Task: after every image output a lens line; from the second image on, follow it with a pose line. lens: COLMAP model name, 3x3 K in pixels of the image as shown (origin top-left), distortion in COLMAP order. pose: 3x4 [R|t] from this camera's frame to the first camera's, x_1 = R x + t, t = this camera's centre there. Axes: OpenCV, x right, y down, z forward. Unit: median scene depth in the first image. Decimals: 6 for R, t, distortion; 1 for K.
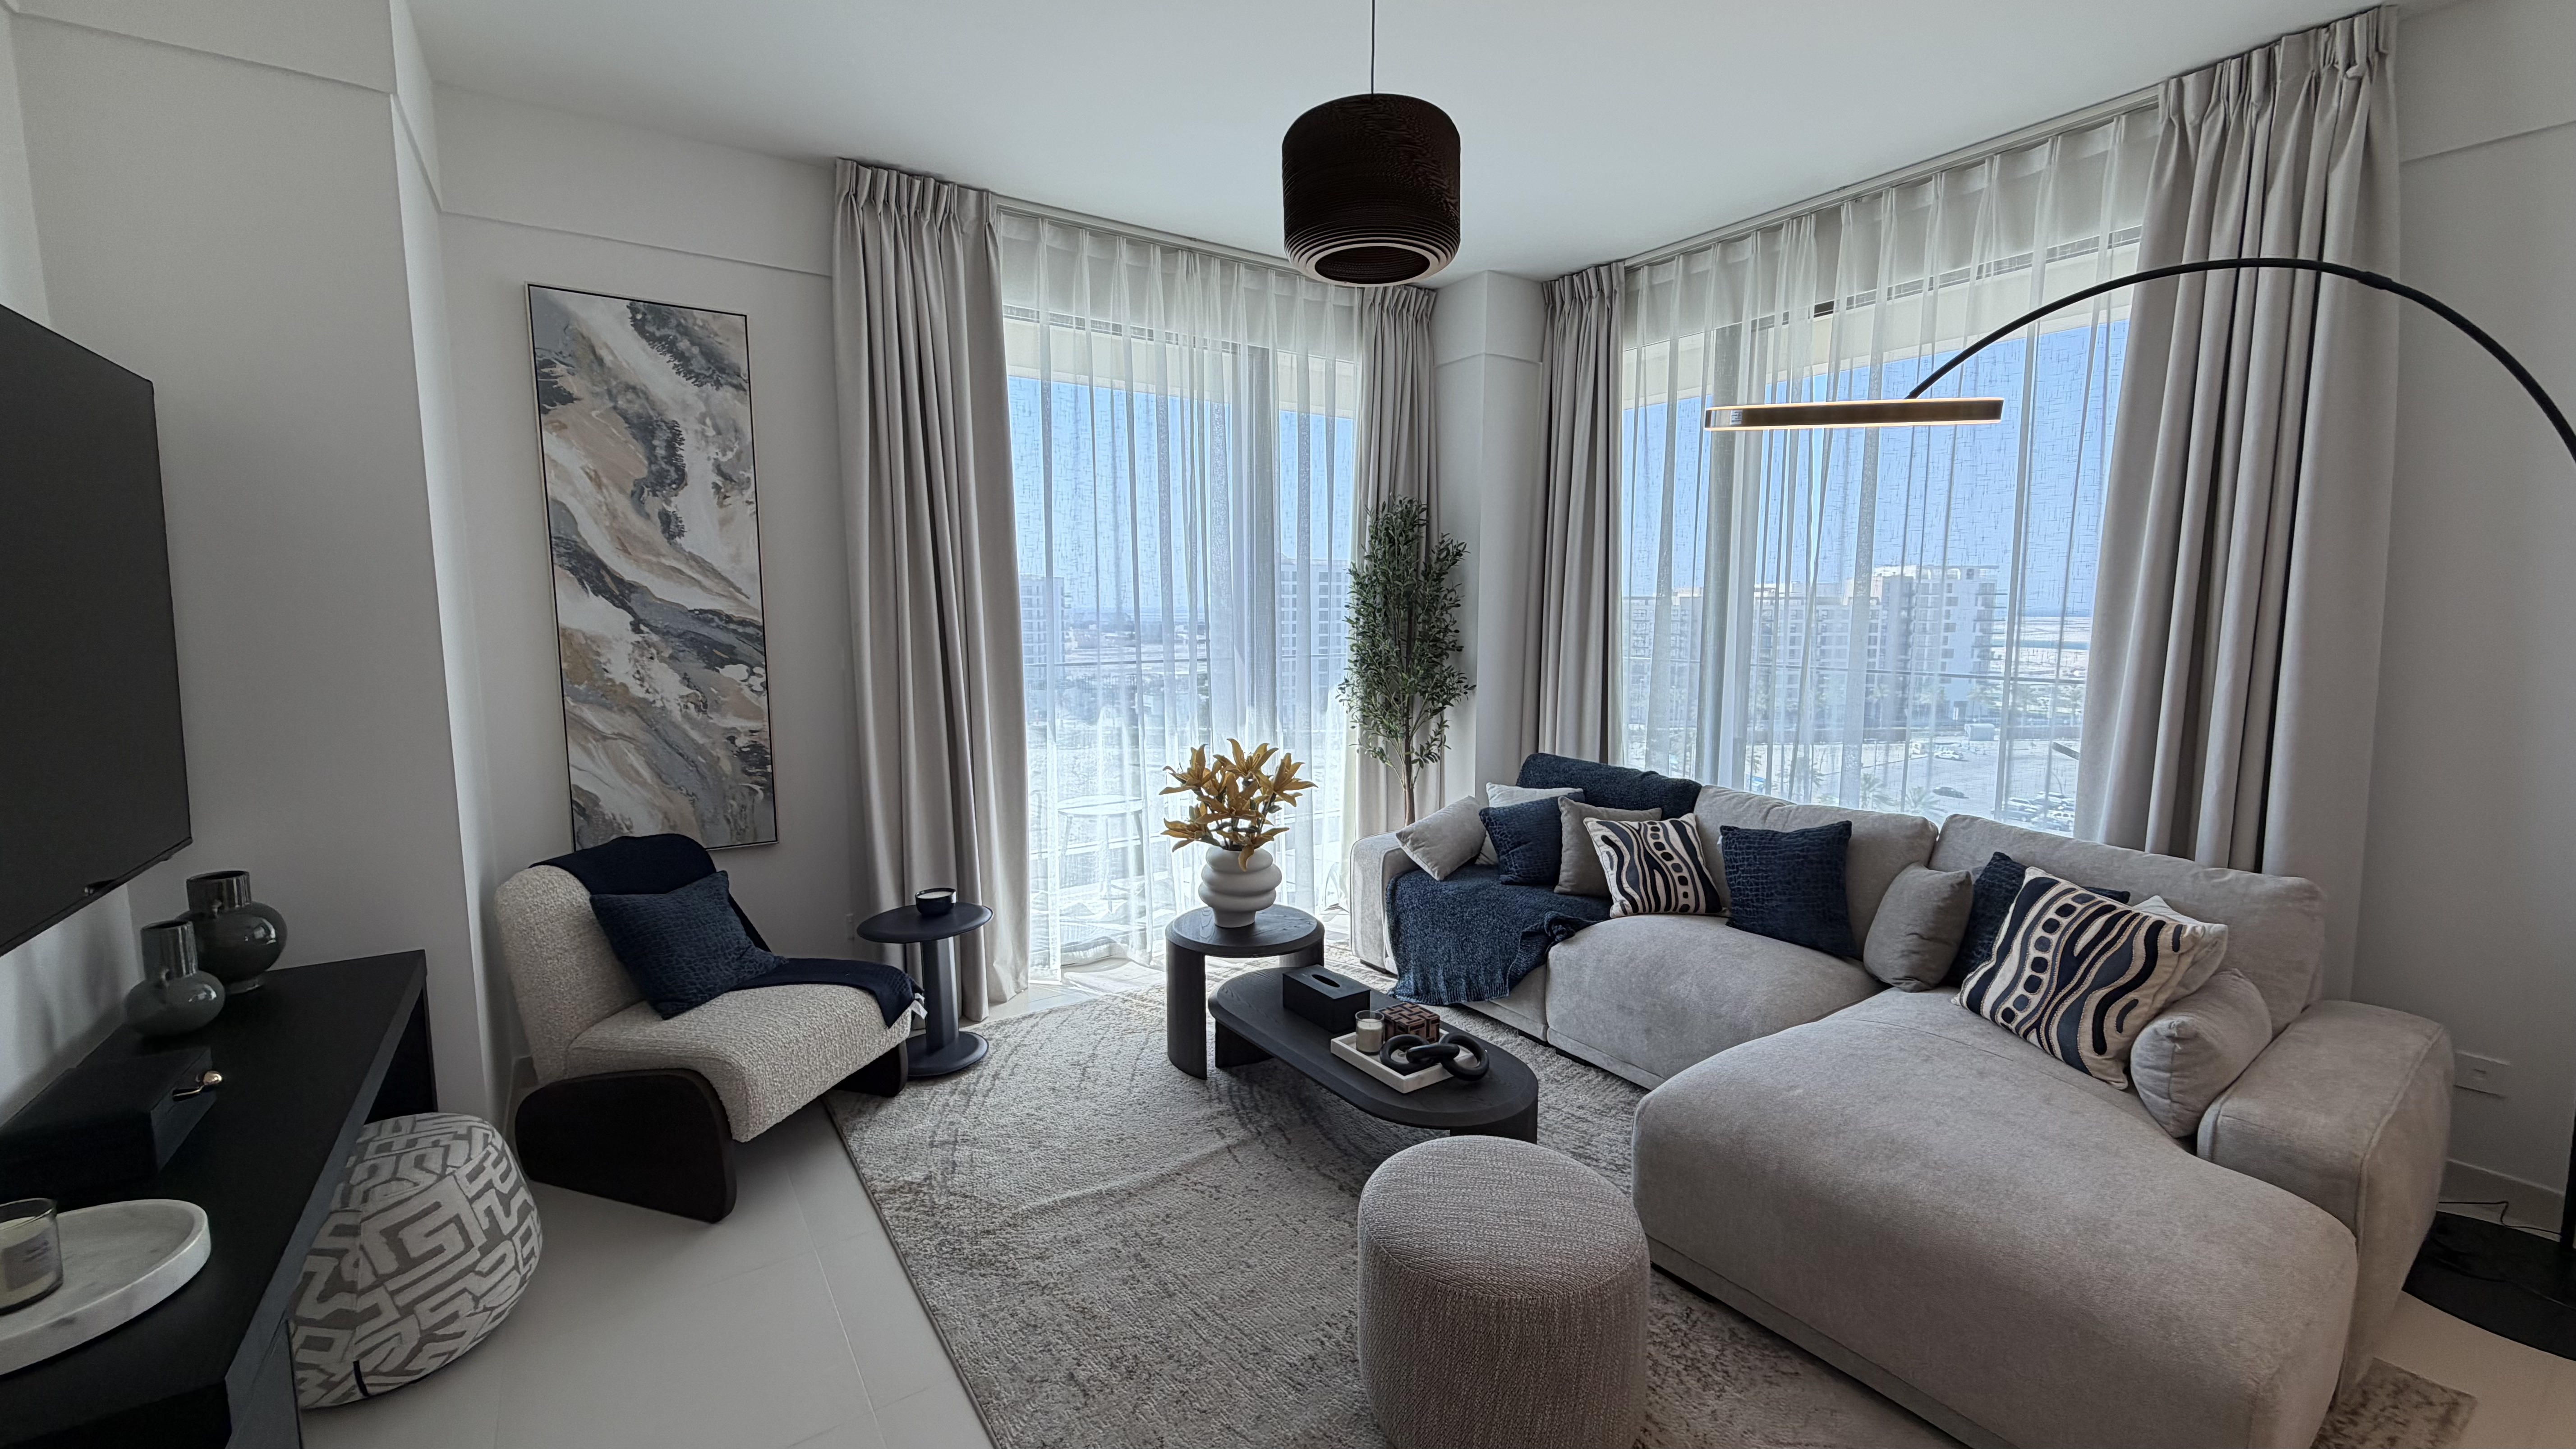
lens RADIAL K [[1022.7, 0, 1281.9], [0, 1022.7, 725.2], [0, 0, 1]] dist [-0.000436, 0.000238]
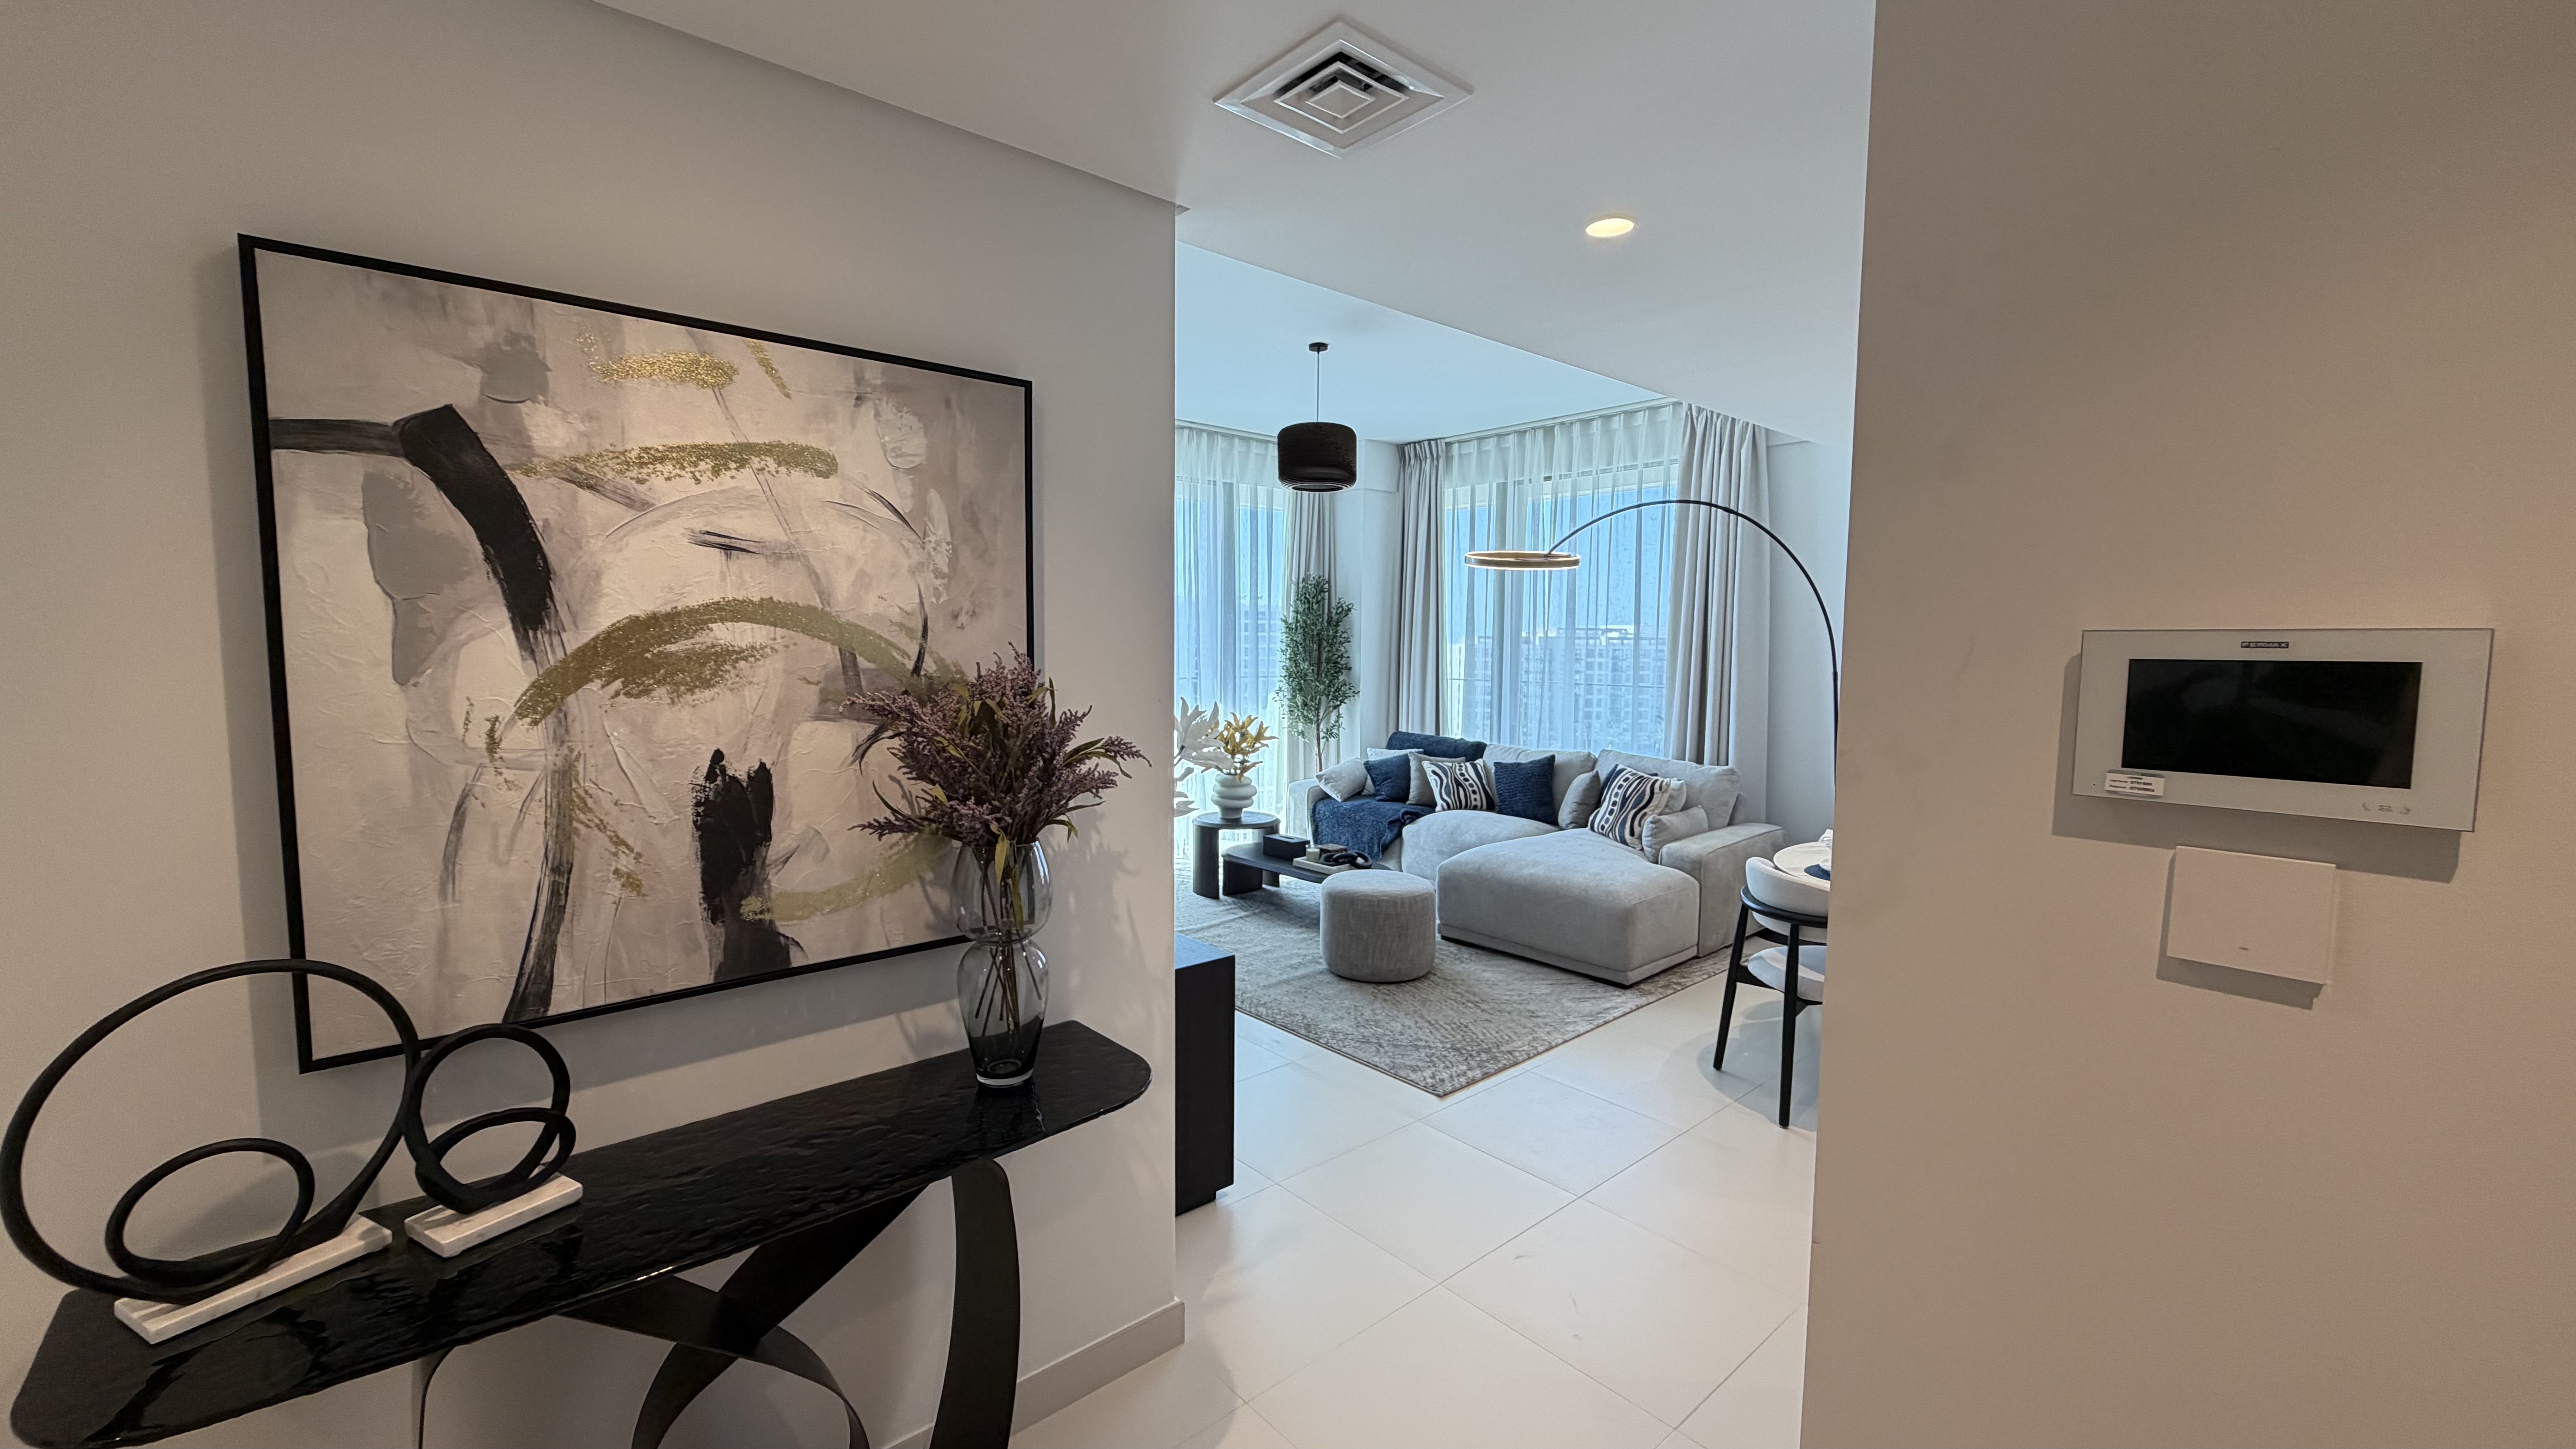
lens RADIAL K [[1022.7, 0, 1281.9], [0, 1022.7, 725.2], [0, 0, 1]] dist [-0.000436, 0.000238]
pose [[0.992684, -0.002217, 0.120722, -0.171823], [0.006447, 0.999378, -0.034665, 0.094880], [-0.120570, 0.035189, 0.992081, -0.786664]]
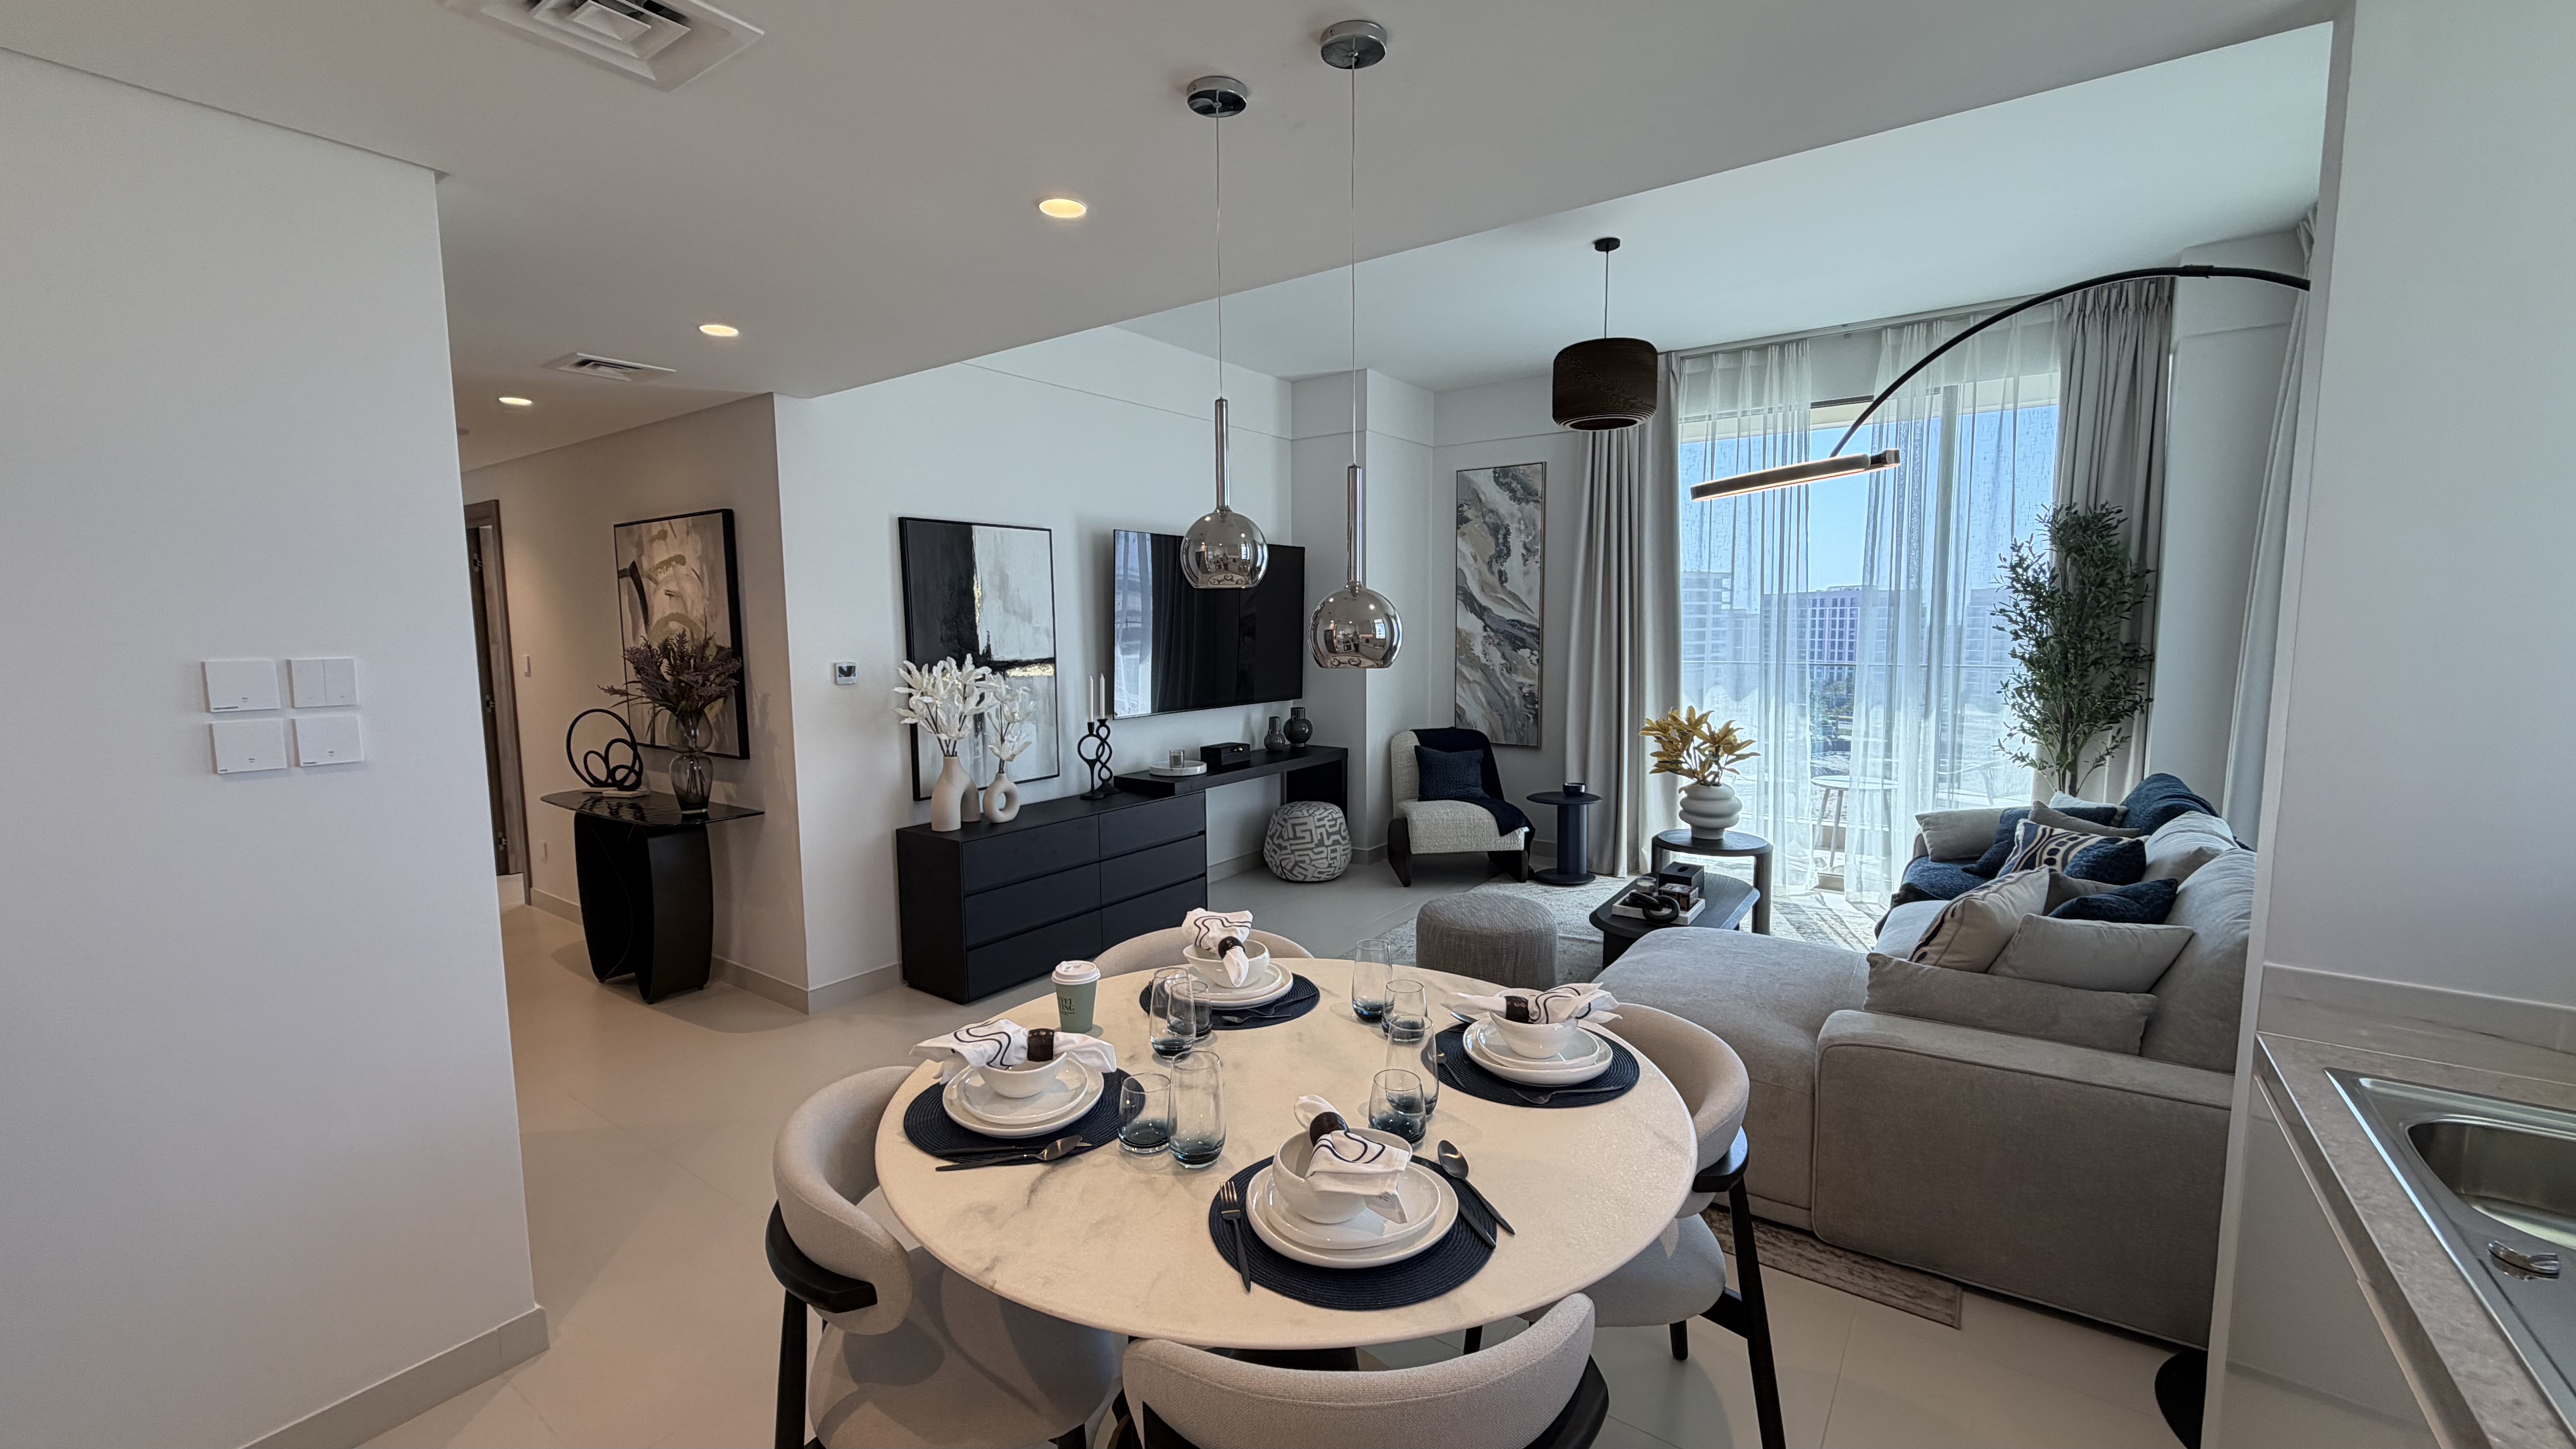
lens RADIAL K [[1022.7, 0, 1281.9], [0, 1022.7, 725.2], [0, 0, 1]] dist [-0.000436, 0.000238]
pose [[0.354084, 0.089289, -0.930942, 1.060702], [-0.098030, 0.993492, 0.058003, 0.015339], [0.930062, 0.070723, 0.360532, -0.083571]]
